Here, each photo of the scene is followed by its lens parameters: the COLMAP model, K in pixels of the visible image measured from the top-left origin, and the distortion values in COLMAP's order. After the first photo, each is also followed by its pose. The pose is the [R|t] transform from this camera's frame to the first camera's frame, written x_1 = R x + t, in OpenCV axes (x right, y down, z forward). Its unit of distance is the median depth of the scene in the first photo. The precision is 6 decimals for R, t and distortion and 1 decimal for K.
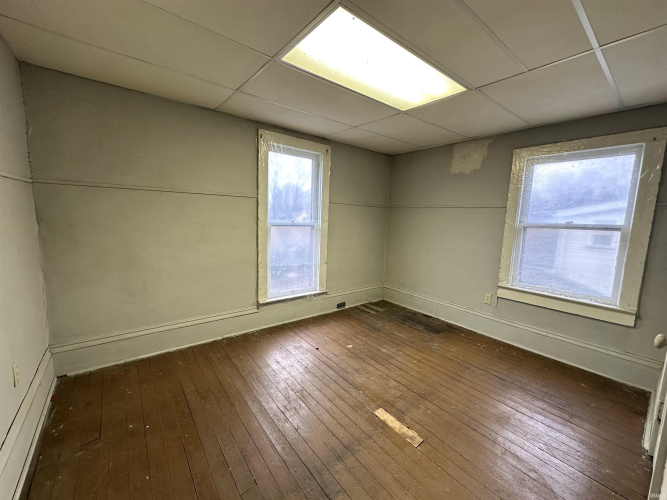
lens RADIAL K [[266.0, 0, 332.4], [0, 266.0, 249.0], [0, 0, 1]] dist [0.000368, 0.000431]
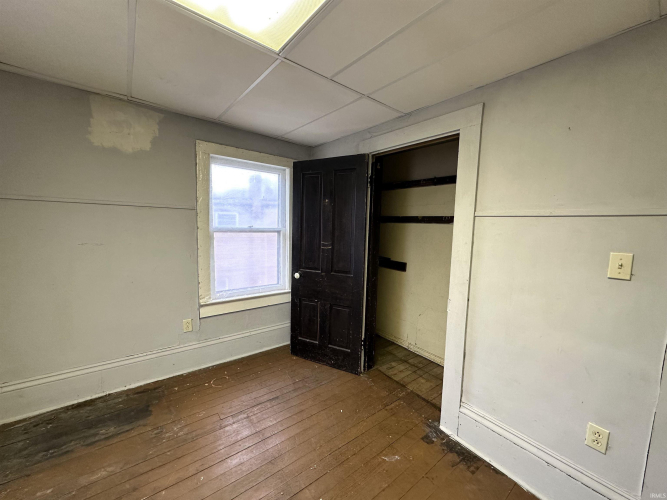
lens RADIAL K [[266.0, 0, 333.1], [0, 266.0, 250.0], [0, 0, 1]] dist [0.000368, 0.000431]
pose [[-0.002207, -0.126723, 0.991936, -0.165853], [0.094951, 0.987430, 0.126359, -0.090825], [-0.995479, 0.094465, 0.009853, 0.547522]]
